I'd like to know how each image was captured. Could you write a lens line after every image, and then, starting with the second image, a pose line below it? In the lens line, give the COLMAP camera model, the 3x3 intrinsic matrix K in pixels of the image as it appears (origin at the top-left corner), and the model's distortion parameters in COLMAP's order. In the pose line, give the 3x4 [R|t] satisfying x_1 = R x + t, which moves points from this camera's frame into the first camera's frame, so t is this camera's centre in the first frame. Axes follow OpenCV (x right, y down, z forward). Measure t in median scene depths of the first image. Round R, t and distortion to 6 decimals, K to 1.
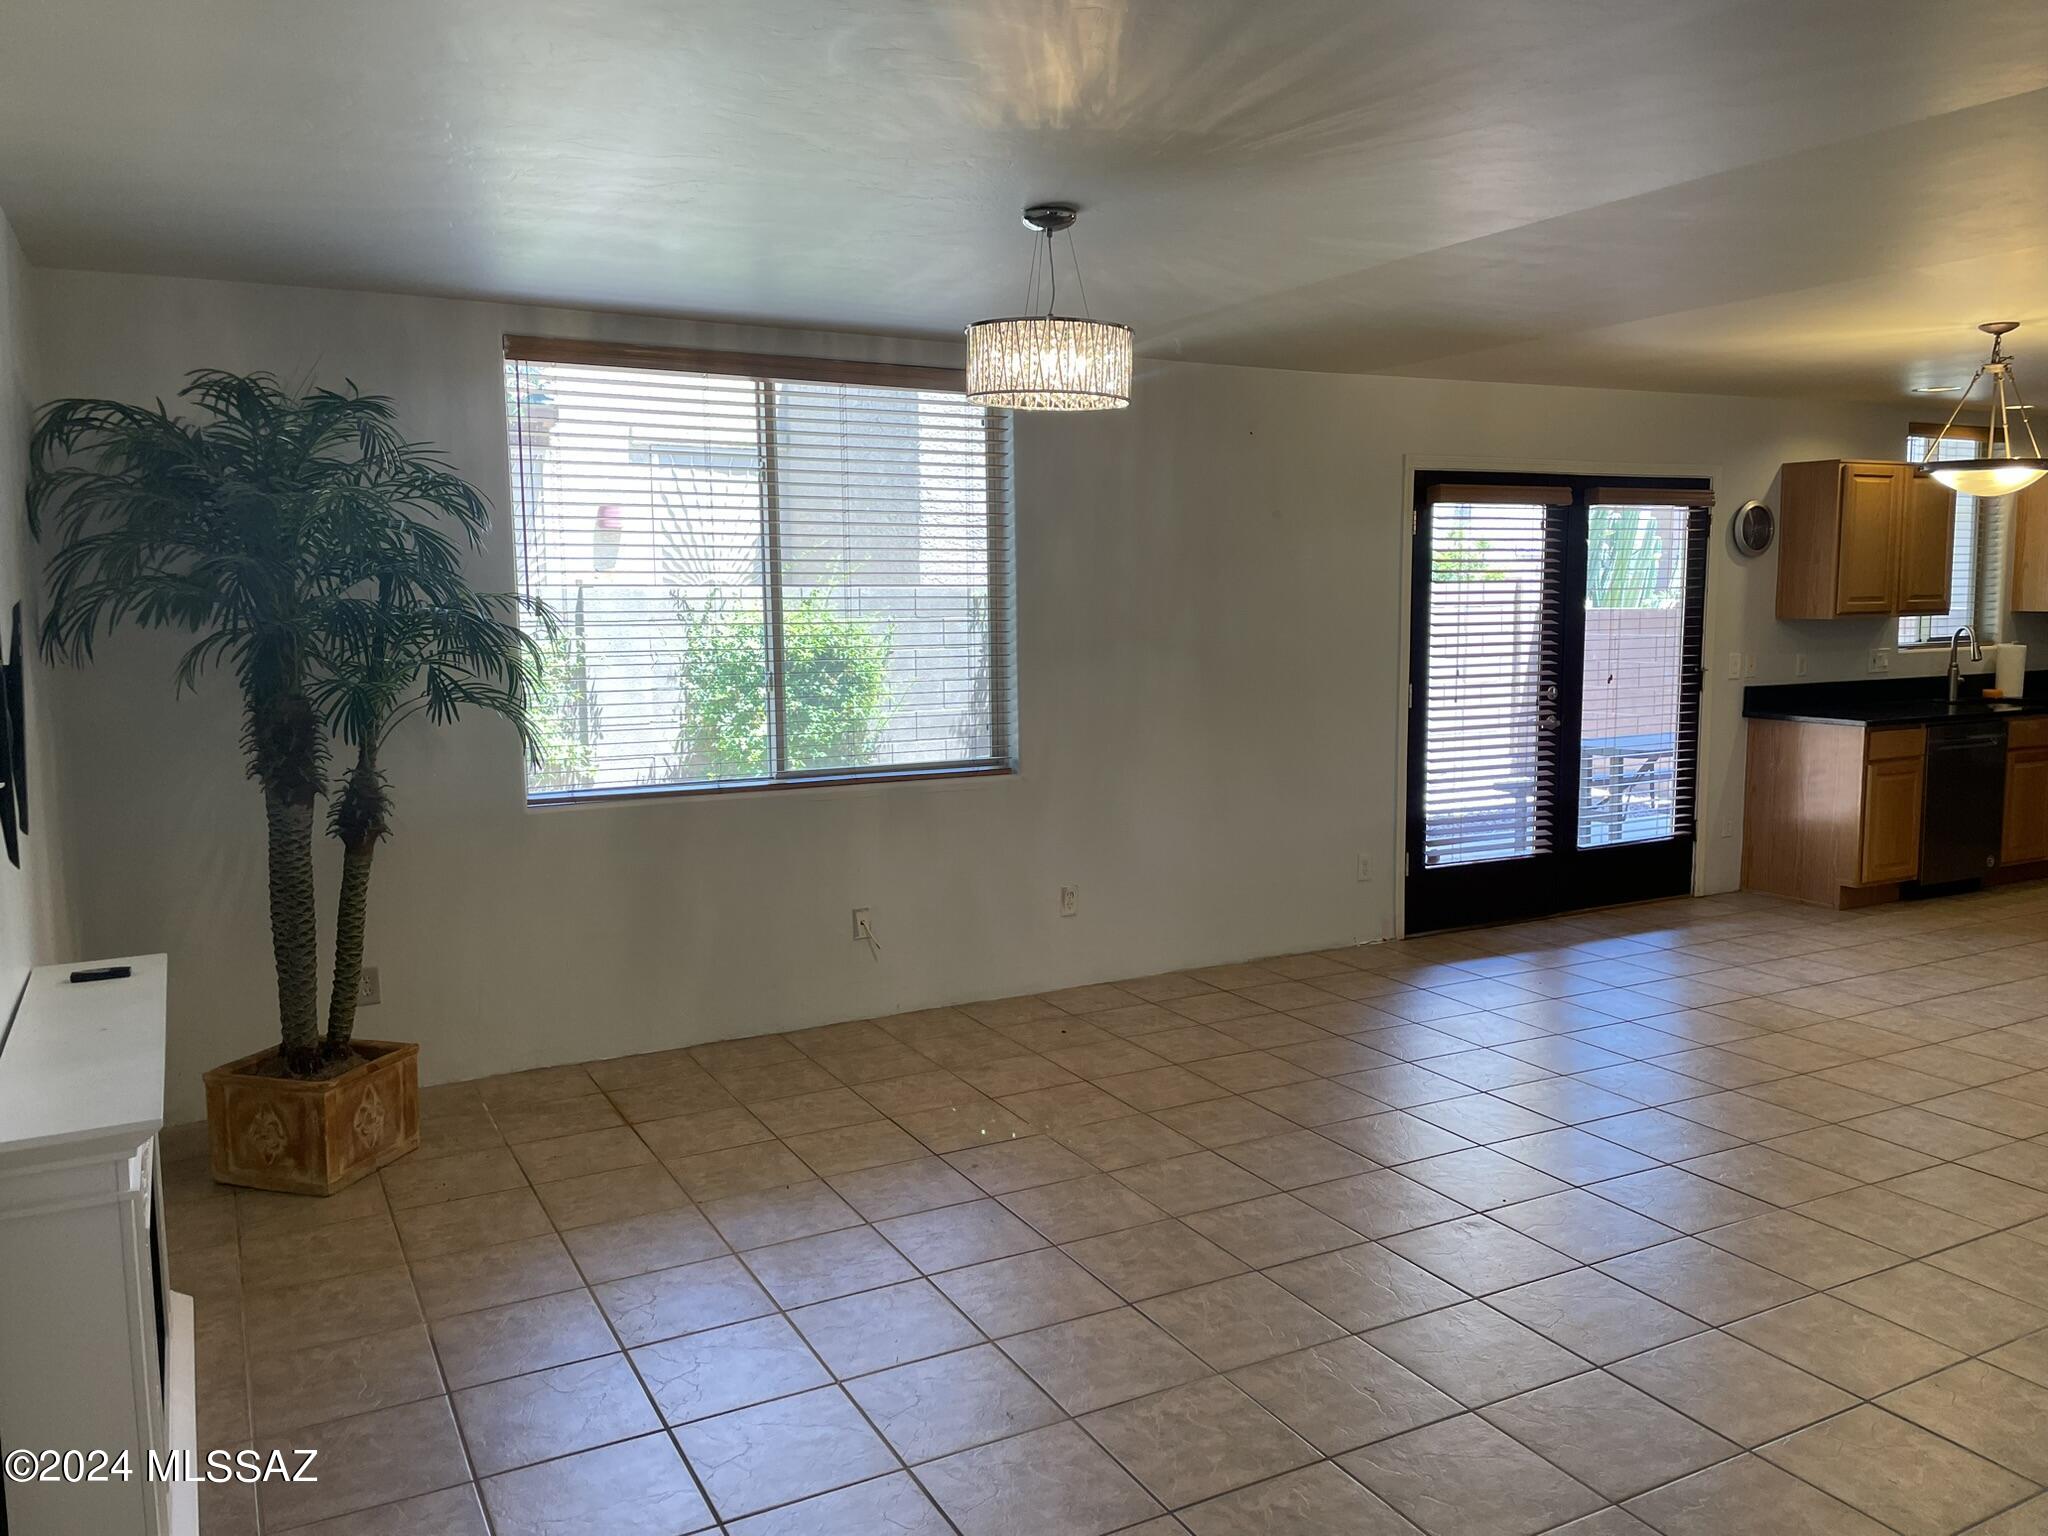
lens RADIAL K [[1566.8, 0, 1027.2], [0, 1566.8, 769.1], [0, 0, 1]] dist [0.066563, -0.027721]
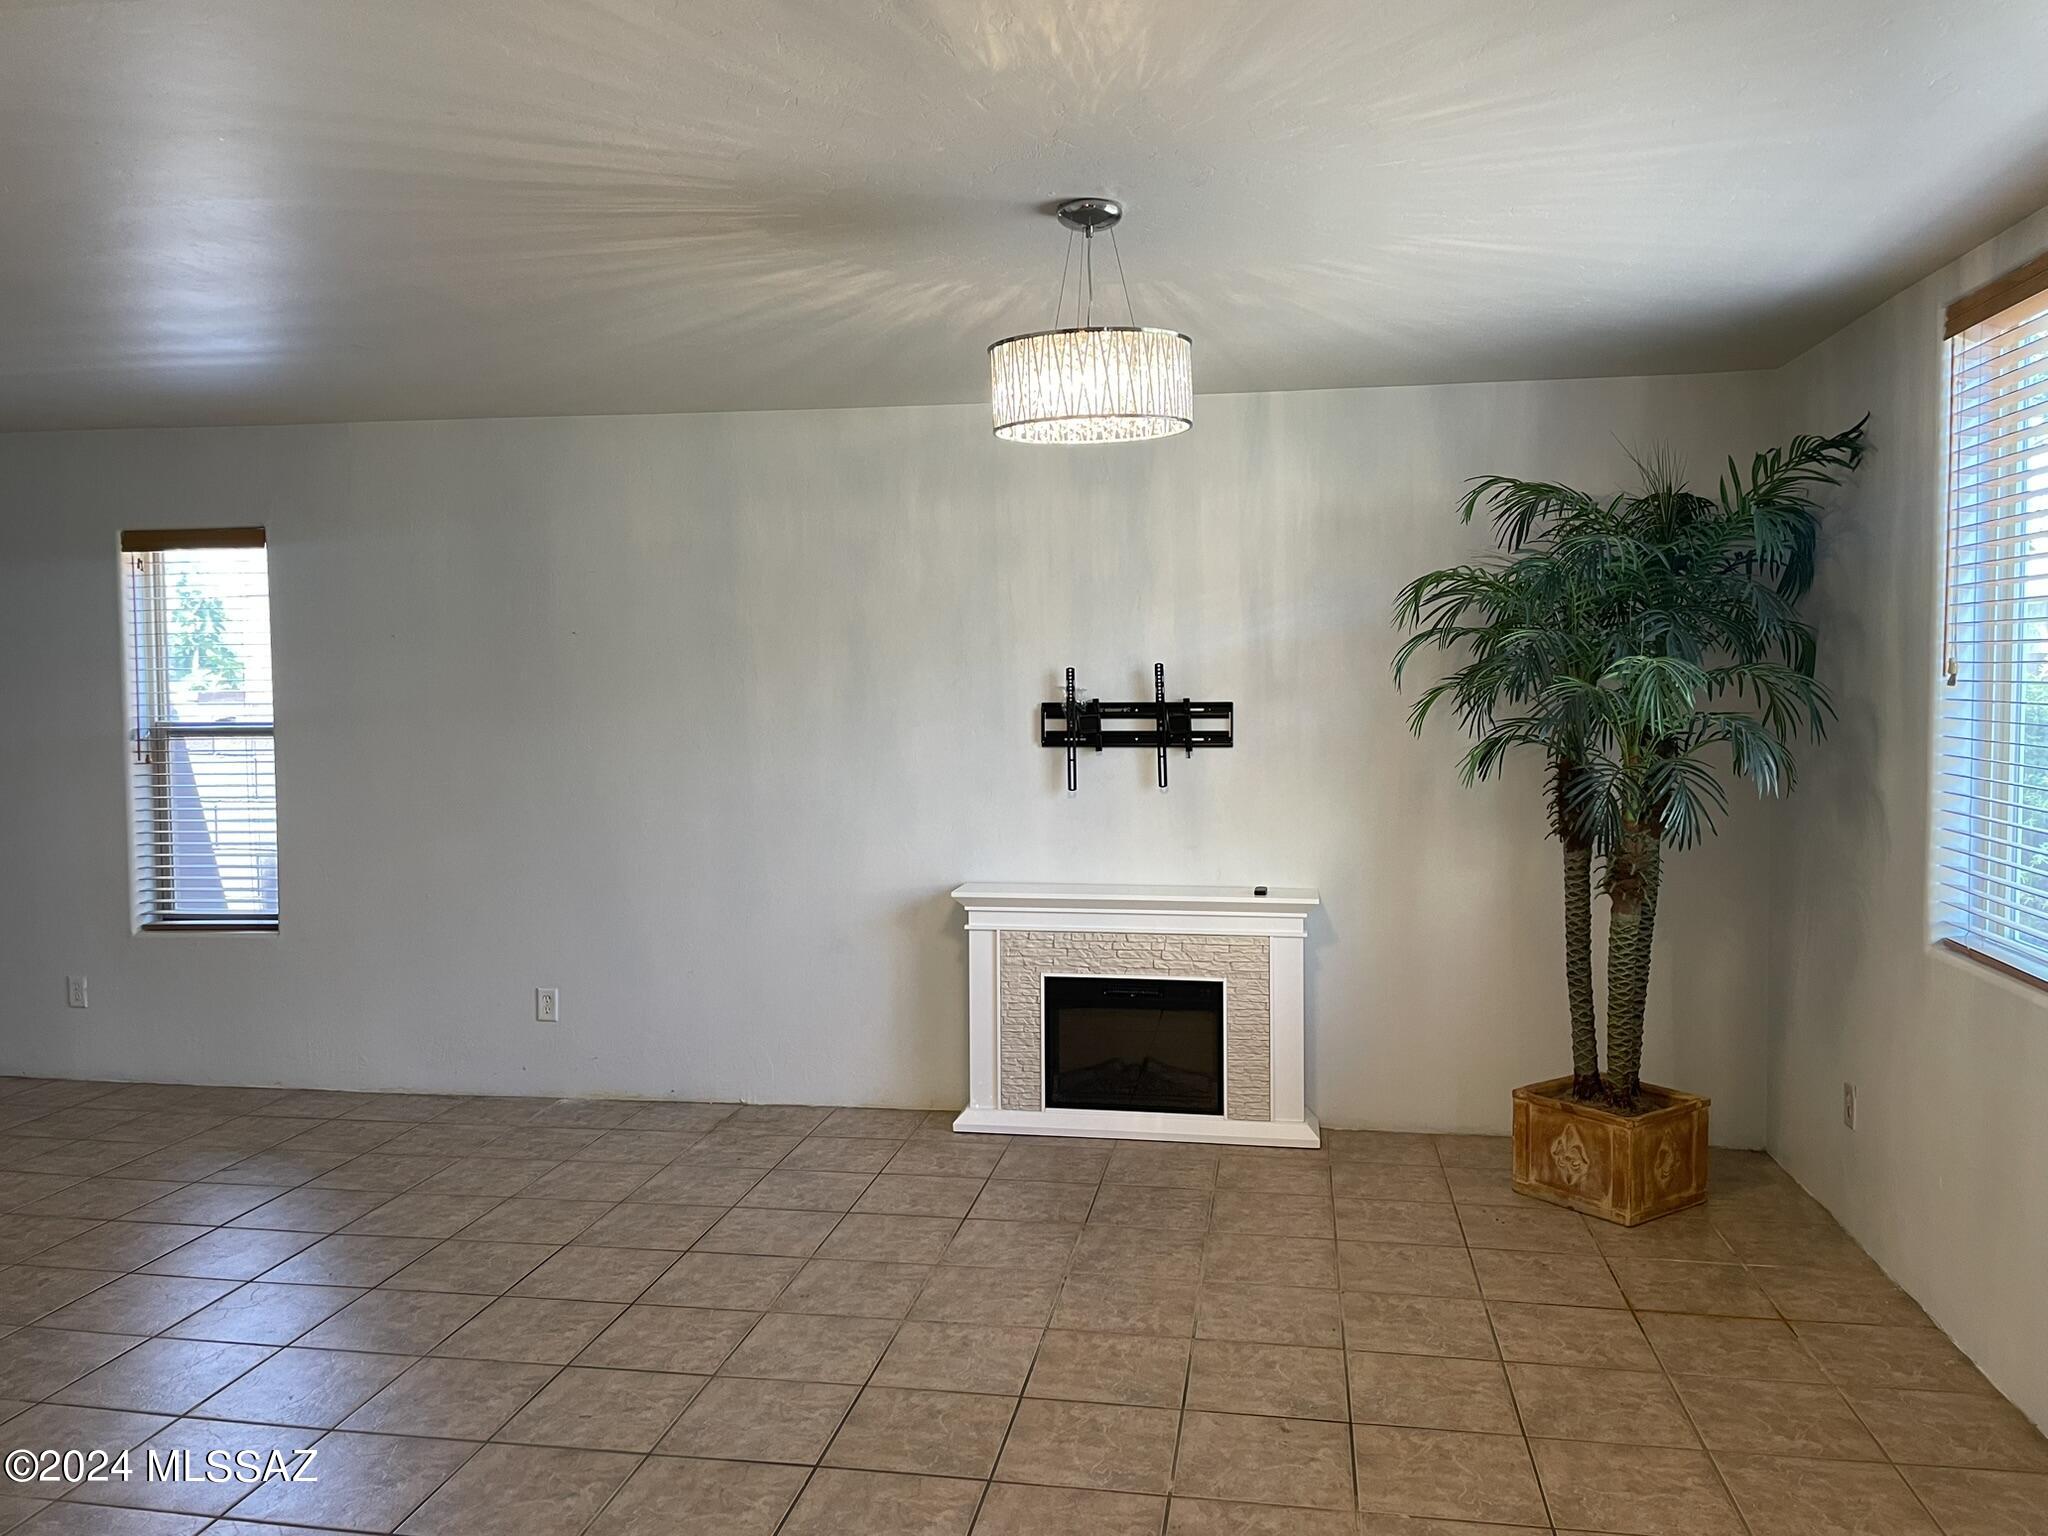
lens RADIAL K [[1566.8, 0, 1020.3], [0, 1566.8, 766.6], [0, 0, 1]] dist [0.066563, -0.027721]
pose [[-0.626885, 0.057688, -0.776973, 0.594009], [-0.078821, 0.987443, 0.136909, -0.142853], [0.775115, 0.147068, -0.614466, 1.298462]]
